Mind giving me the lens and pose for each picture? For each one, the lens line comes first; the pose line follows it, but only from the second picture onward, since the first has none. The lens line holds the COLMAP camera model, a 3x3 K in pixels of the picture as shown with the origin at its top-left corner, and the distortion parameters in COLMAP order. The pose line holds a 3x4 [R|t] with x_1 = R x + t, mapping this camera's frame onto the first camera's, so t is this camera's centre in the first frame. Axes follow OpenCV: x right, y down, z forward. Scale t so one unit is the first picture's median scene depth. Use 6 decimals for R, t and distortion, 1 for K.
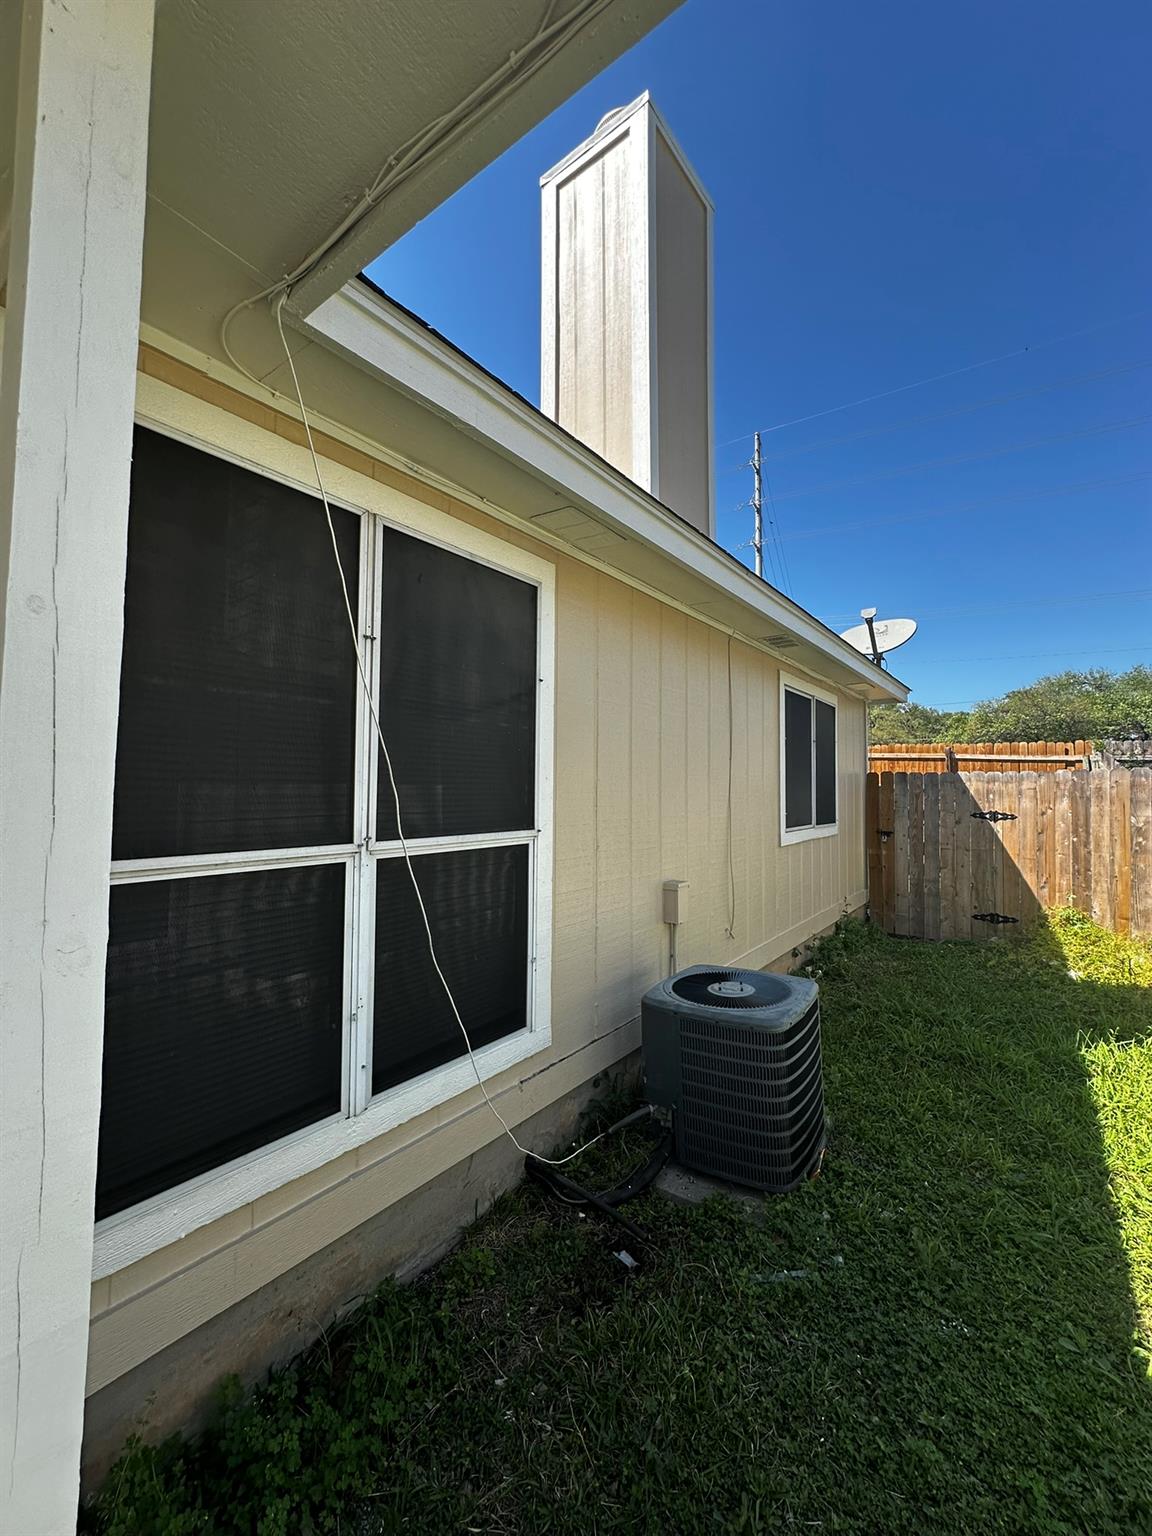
lens RADIAL K [[609.7, 0, 580.0], [0, 609.7, 759.7], [0, 0, 1]] dist [-0.002611, 0.001244]
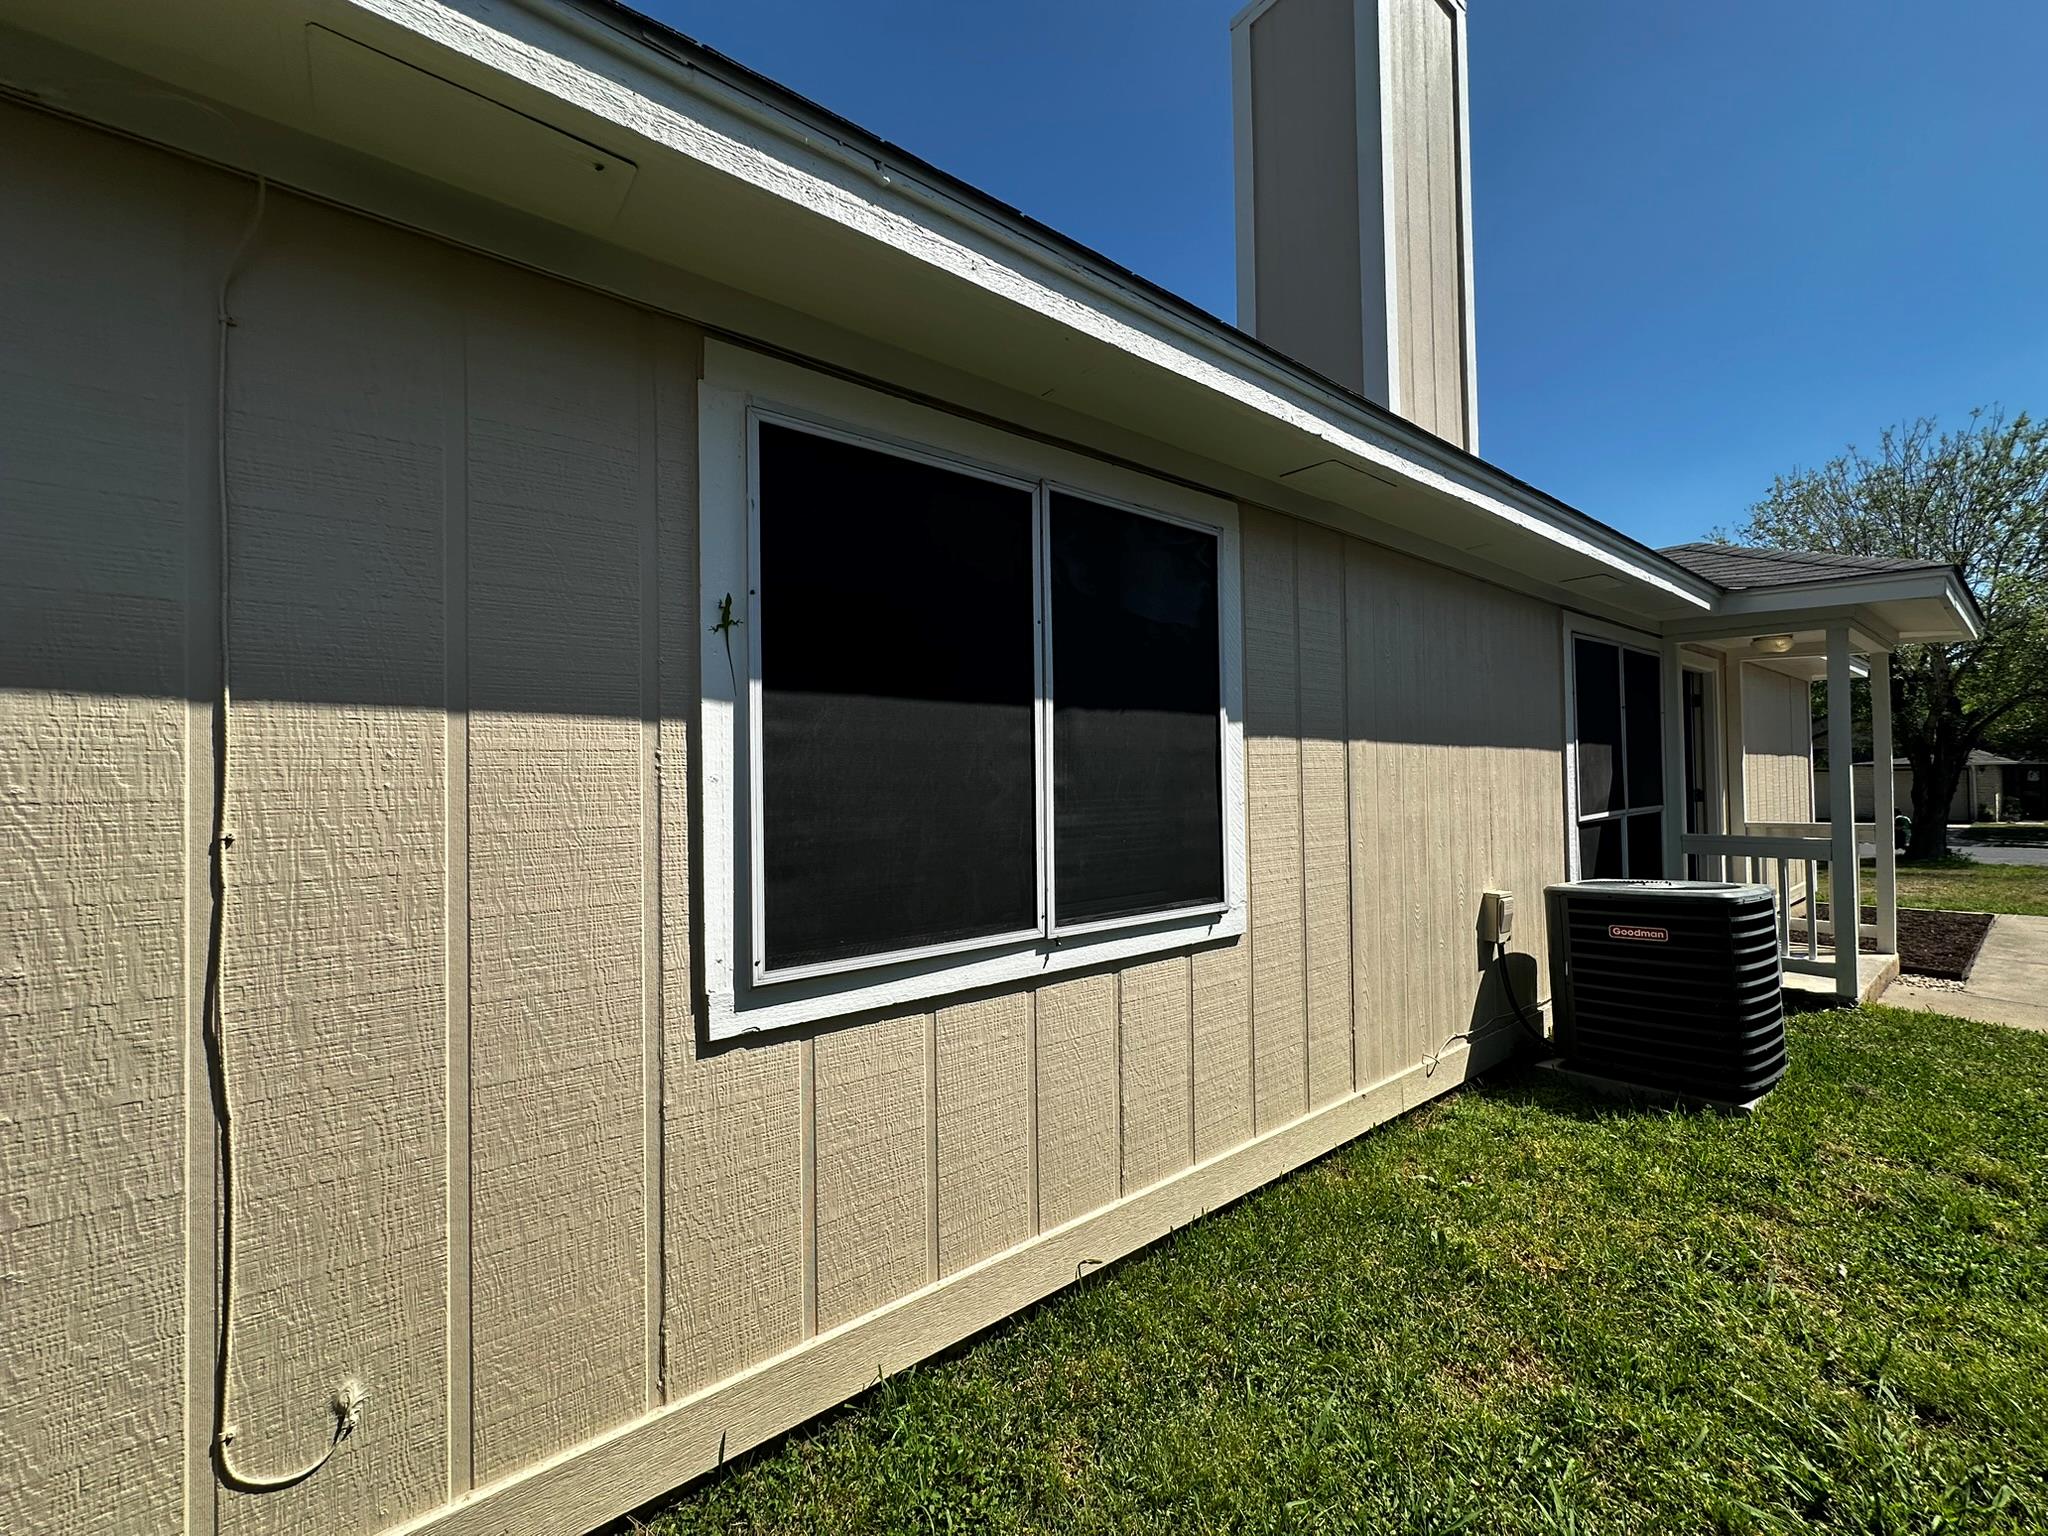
lens RADIAL K [[812.9, 0, 1013.4], [0, 812.9, 770.6], [0, 0, 1]] dist [-0.002611, 0.001244]
pose [[0.966374, -0.046407, -0.252917, -0.045112], [0.051359, 0.998596, 0.013009, -0.005062], [0.251958, -0.025562, 0.967400, -0.058171]]
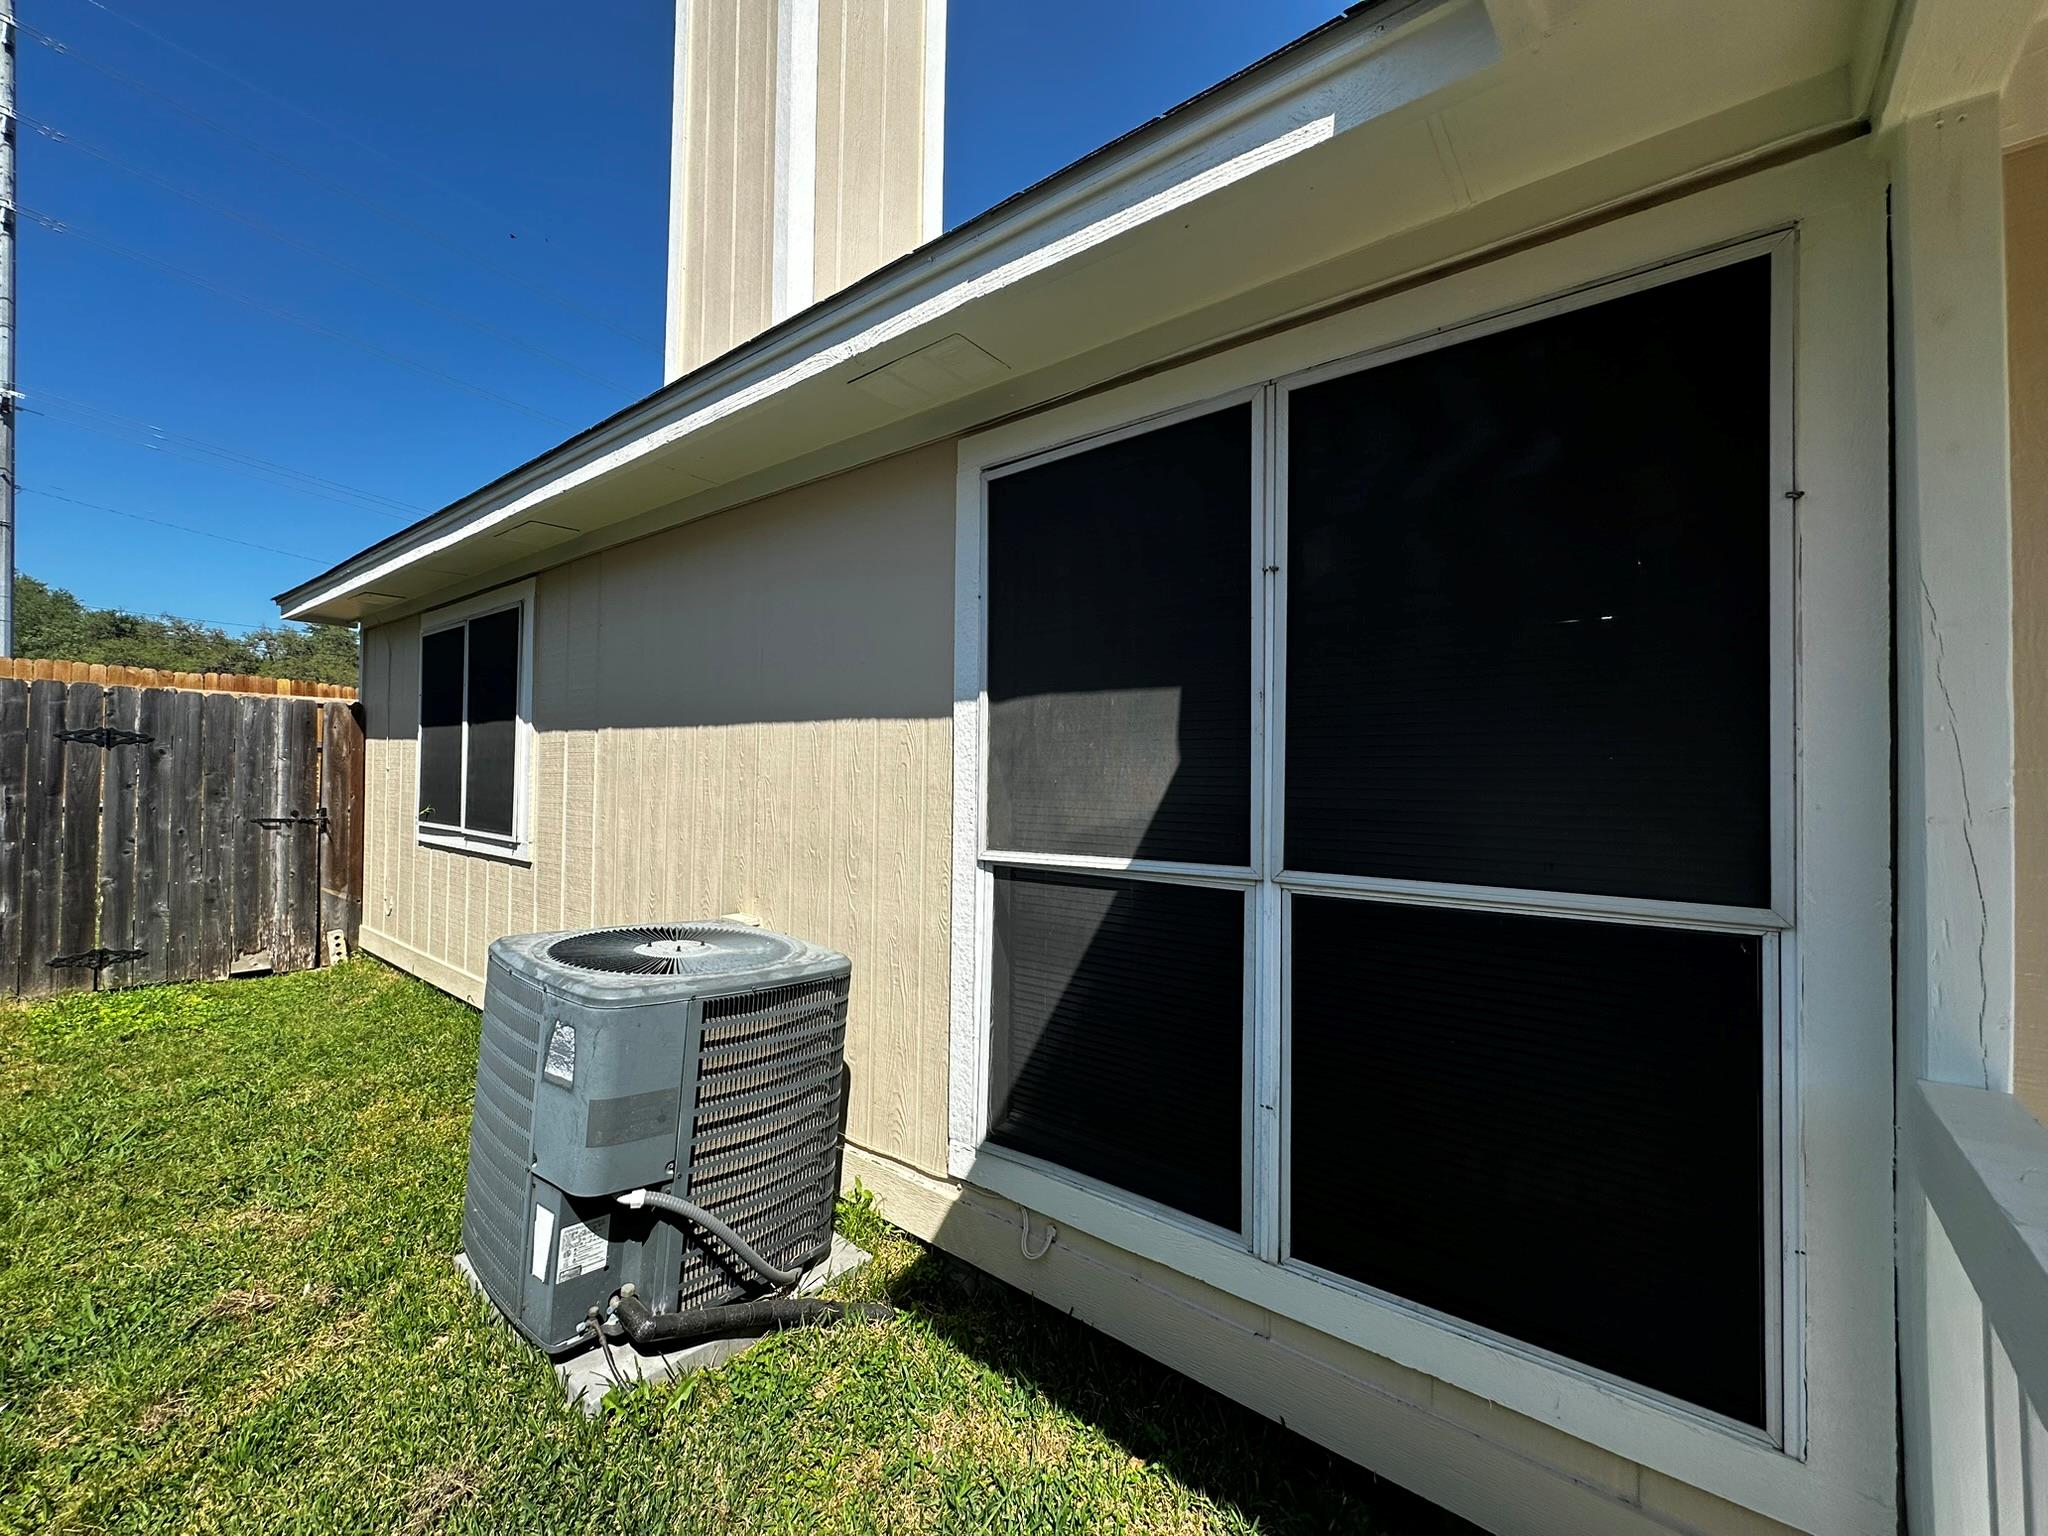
lens RADIAL K [[812.9, 0, 1020.1], [0, 812.9, 766.5], [0, 0, 1]] dist [-0.002611, 0.001244]
pose [[-0.010100, -0.024121, -0.999658, 0.149271], [0.029363, 0.999271, -0.024408, 0.009338], [0.999518, -0.029600, -0.009385, 0.192947]]
